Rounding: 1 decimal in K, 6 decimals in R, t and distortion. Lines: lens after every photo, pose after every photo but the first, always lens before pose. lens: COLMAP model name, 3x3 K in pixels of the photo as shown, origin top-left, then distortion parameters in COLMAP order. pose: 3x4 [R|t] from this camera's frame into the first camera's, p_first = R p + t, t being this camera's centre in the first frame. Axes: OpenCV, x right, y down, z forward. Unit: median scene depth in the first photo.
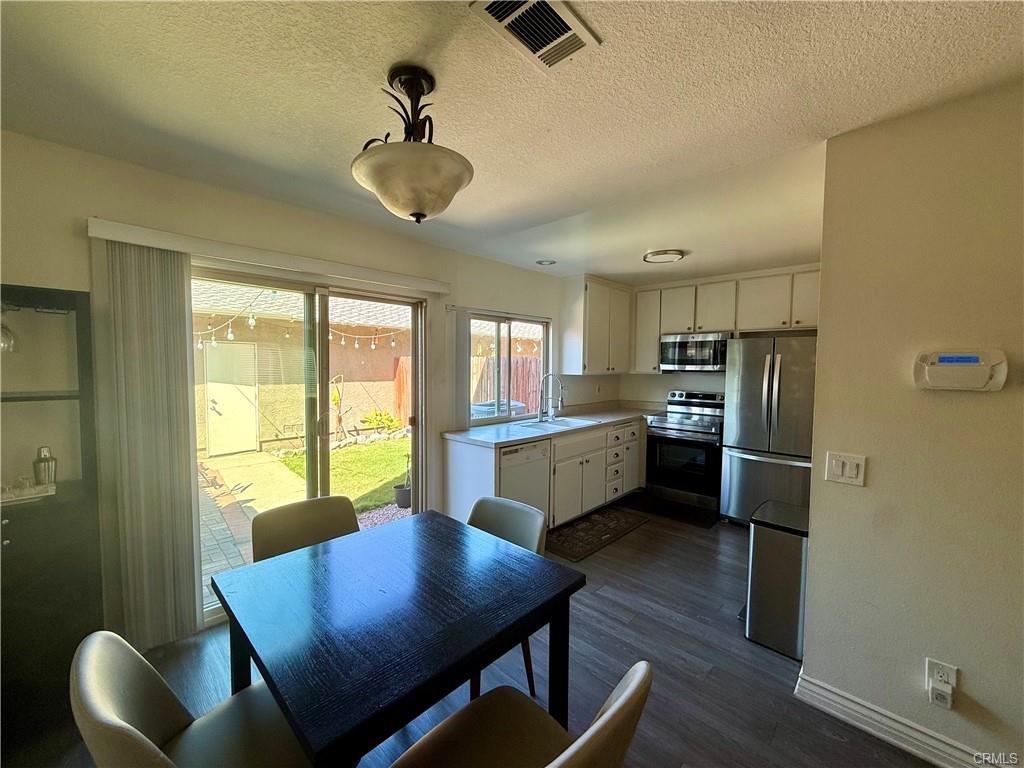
lens RADIAL K [[410.6, 0, 516.1], [0, 410.6, 383.7], [0, 0, 1]] dist [0.002045, -0.000550]
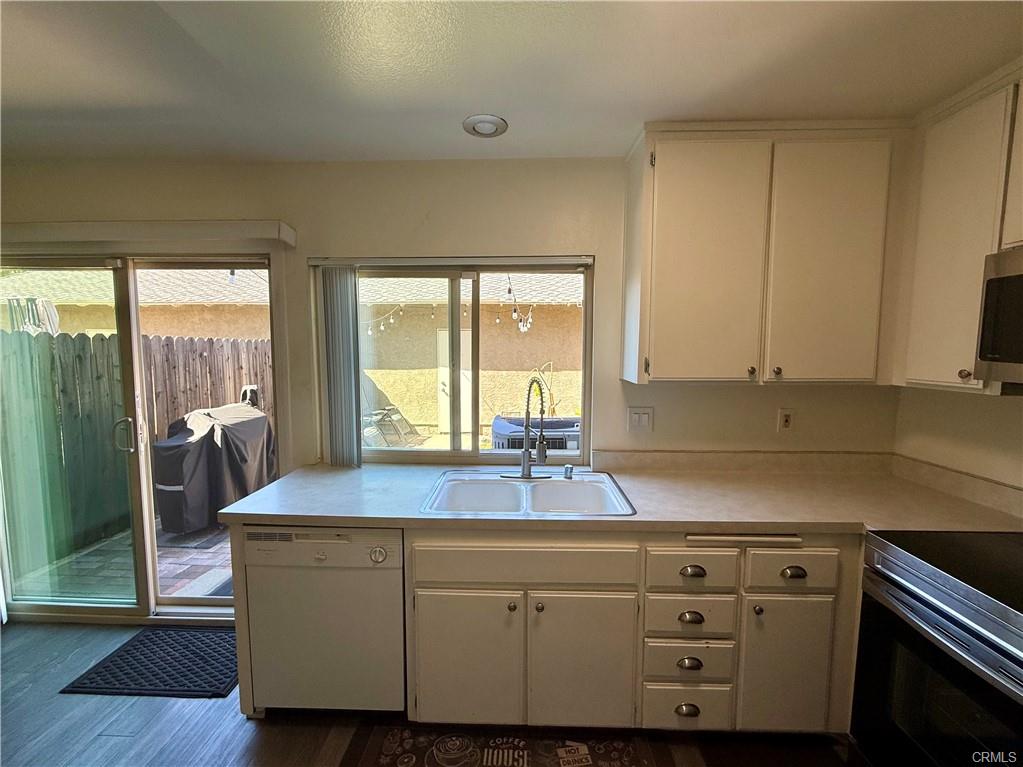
lens RADIAL K [[410.2, 0, 502.8], [0, 410.2, 384.6], [0, 0, 1]] dist [0.002045, -0.000550]
pose [[0.661894, 0.065977, -0.746688, 0.382684], [-0.036477, 0.997774, 0.055828, -0.039146], [0.748709, -0.009715, 0.662827, 0.639137]]
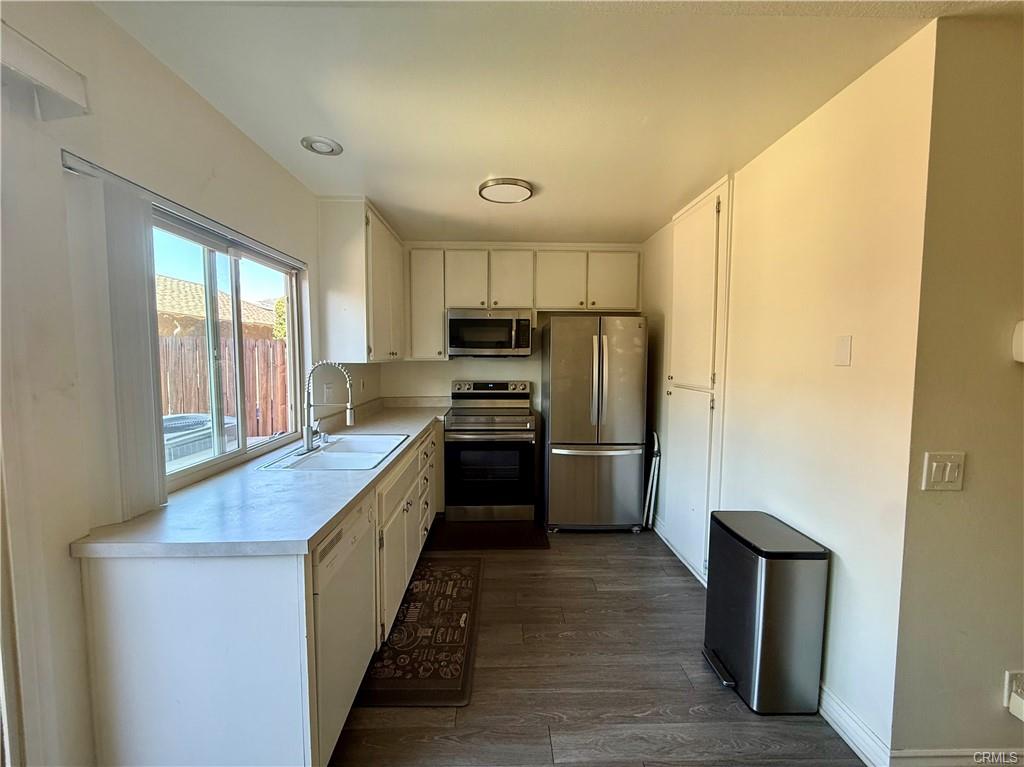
lens RADIAL K [[410.6, 0, 511.9], [0, 410.6, 384.5], [0, 0, 1]] dist [0.002045, -0.000550]
pose [[0.709775, -0.054832, 0.702291, -0.121674], [0.036218, 0.998488, 0.041355, -0.006606], [-0.703497, -0.003917, 0.710688, 0.411421]]
